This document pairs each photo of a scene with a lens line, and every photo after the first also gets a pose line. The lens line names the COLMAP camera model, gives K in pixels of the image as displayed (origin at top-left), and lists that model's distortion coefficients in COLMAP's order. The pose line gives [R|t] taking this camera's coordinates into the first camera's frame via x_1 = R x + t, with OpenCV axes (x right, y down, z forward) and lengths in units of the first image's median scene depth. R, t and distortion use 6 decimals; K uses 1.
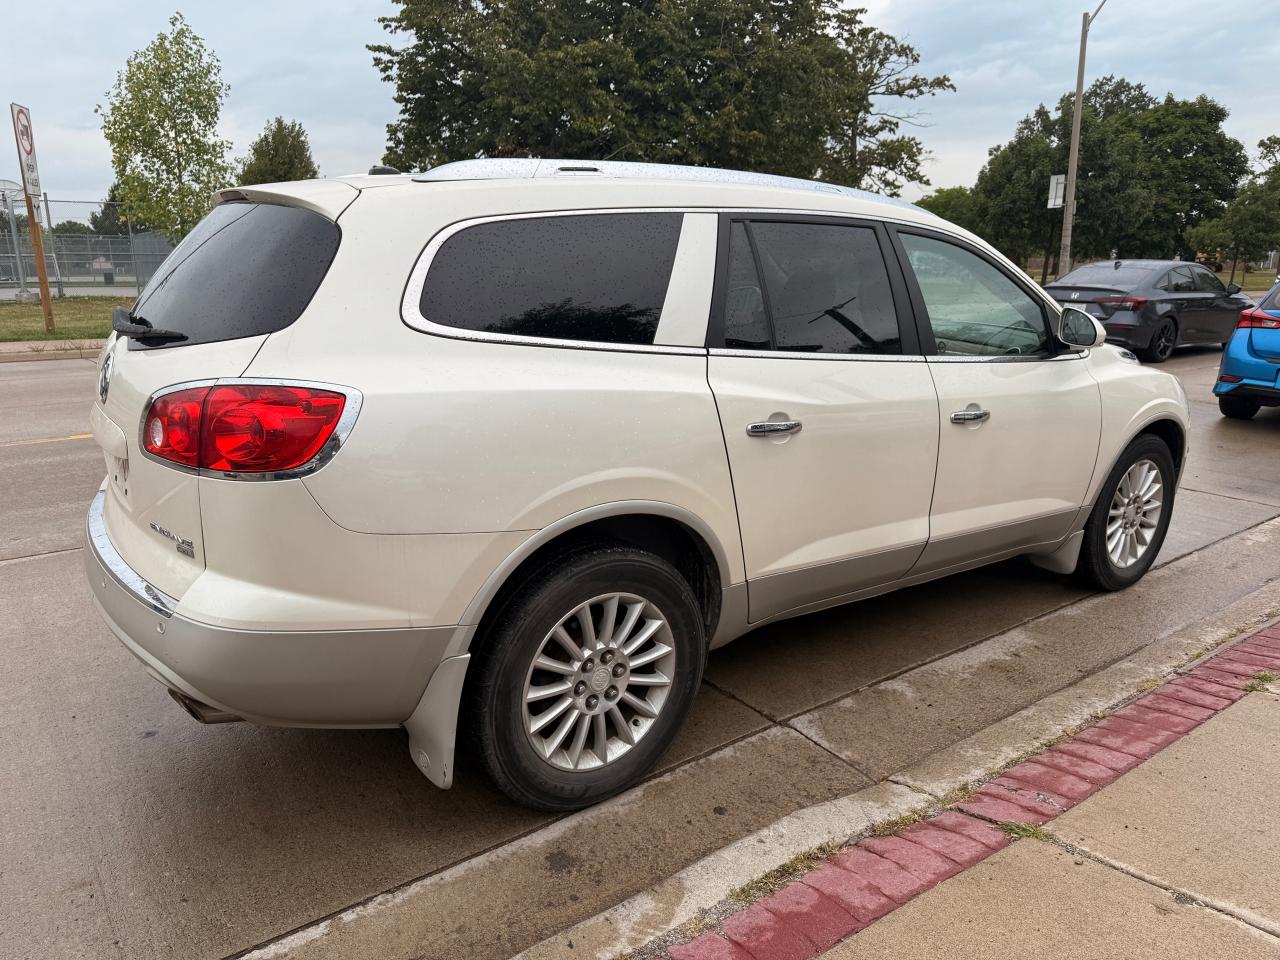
lens RADIAL K [[907.8, 0, 637.3], [0, 907.8, 475.9], [0, 0, 1]] dist [0.023411, -0.026559]
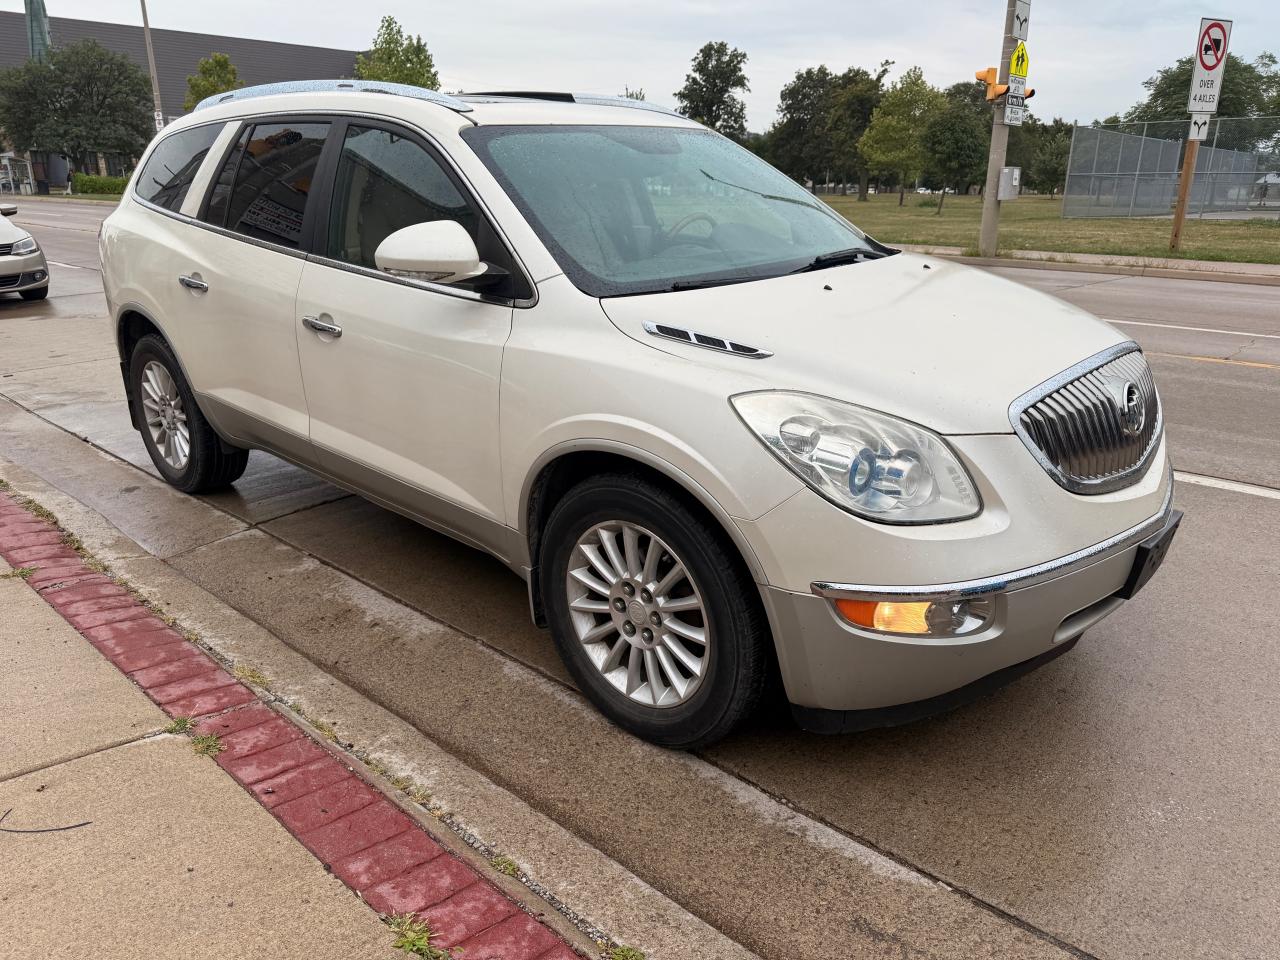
lens RADIAL K [[907.8, 0, 638.8], [0, 907.8, 482.6], [0, 0, 1]] dist [0.023411, -0.026559]
pose [[0.195046, 0.311662, -0.929959, 1.497042], [-0.224618, 0.937164, 0.266966, -0.263274], [0.954727, 0.156814, 0.252795, 1.223293]]
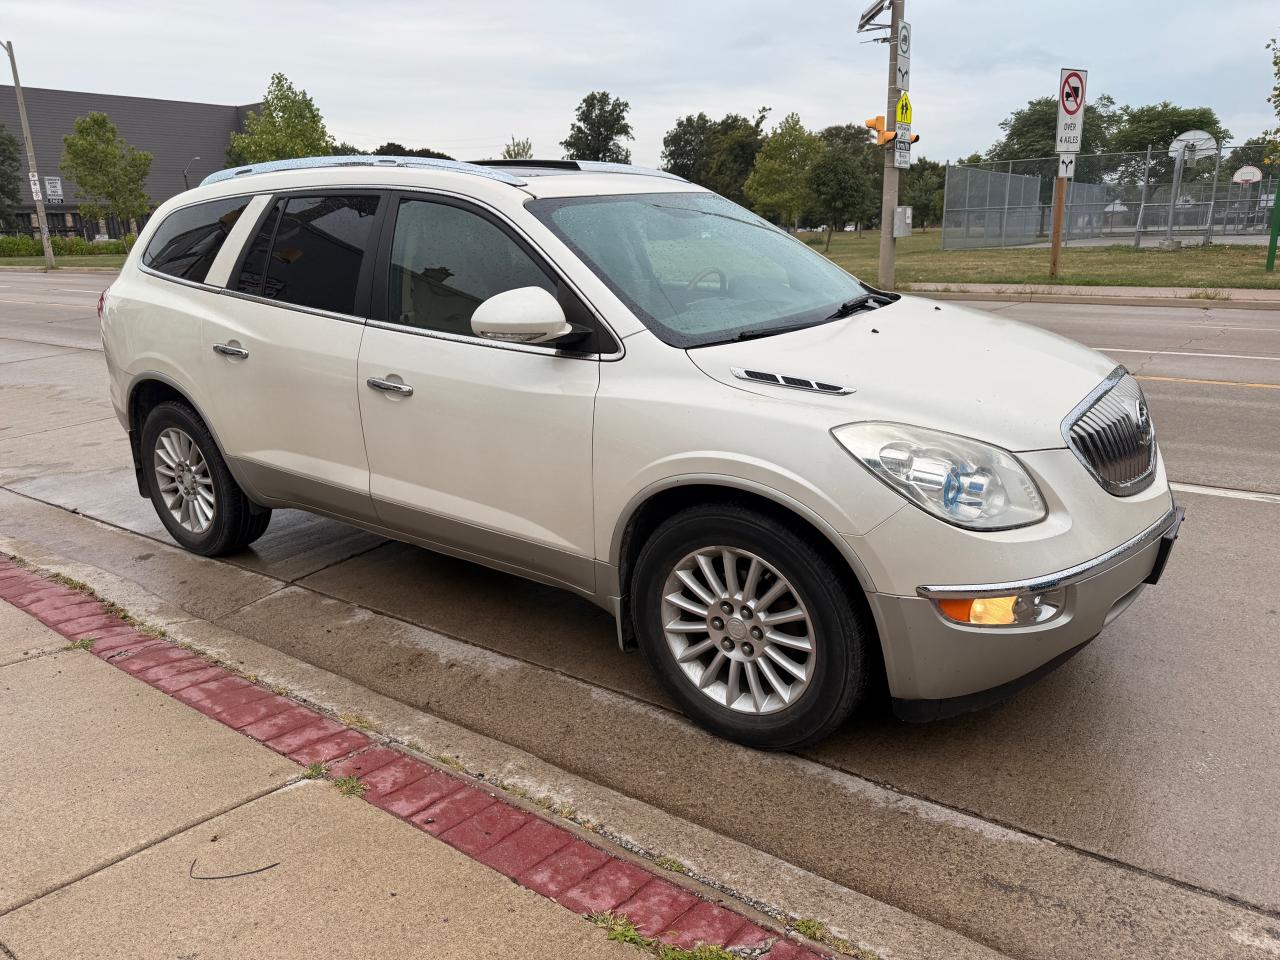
lens RADIAL K [[907.8, 0, 638.1], [0, 907.8, 473.8], [0, 0, 1]] dist [0.023411, -0.026559]
pose [[0.309361, 0.247066, -0.918289, 1.534733], [-0.189783, 0.962274, 0.194965, -0.241636], [0.931815, 0.113961, 0.344579, 1.027921]]
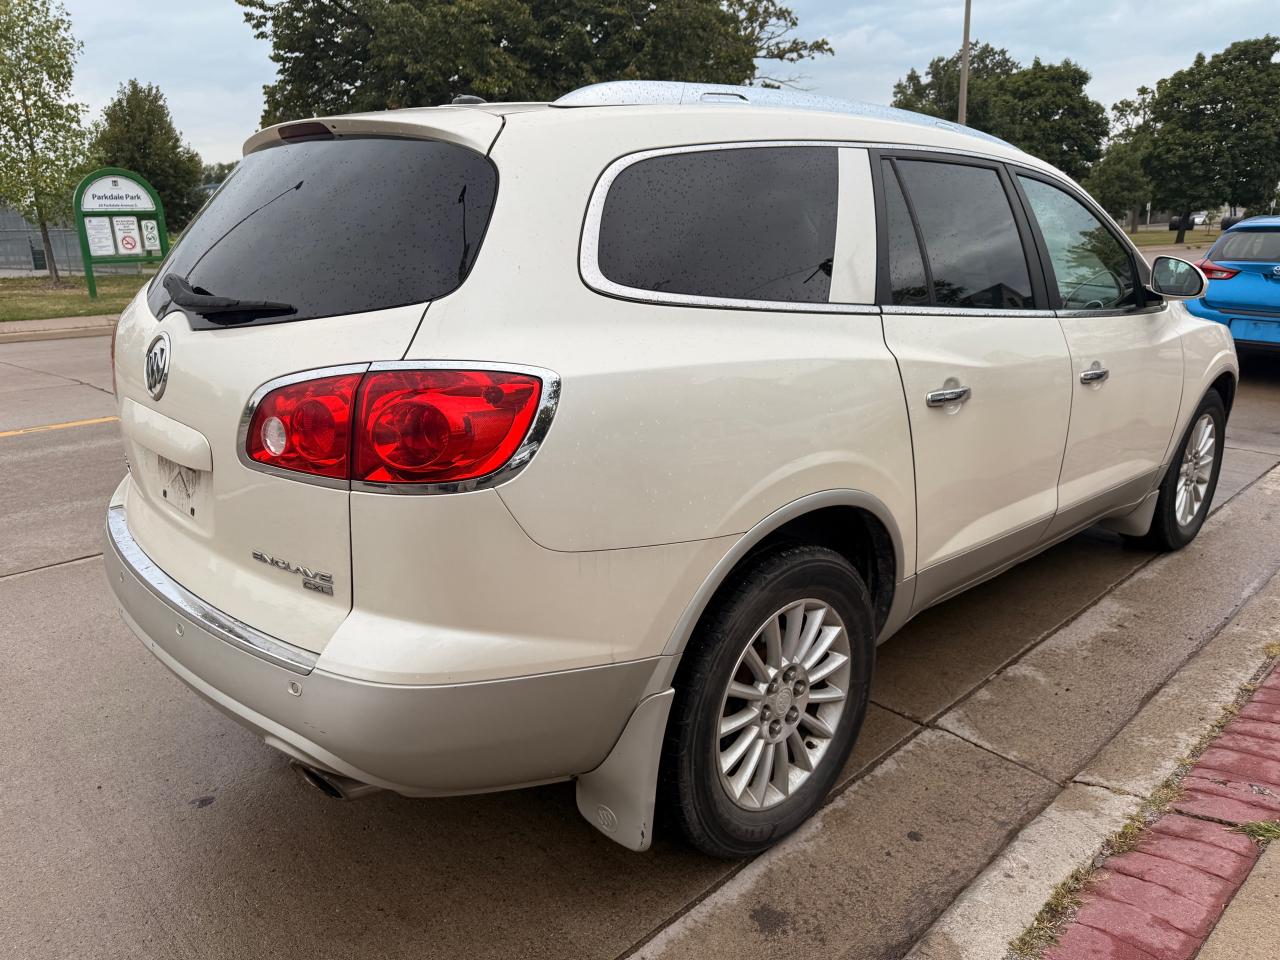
lens RADIAL K [[907.8, 0, 636.1], [0, 907.8, 480.0], [0, 0, 1]] dist [0.023411, -0.026559]
pose [[0.991859, -0.050542, 0.116882, -0.230661], [0.046272, 0.998169, 0.038961, -0.019347], [-0.118637, -0.033236, 0.992381, 0.150469]]
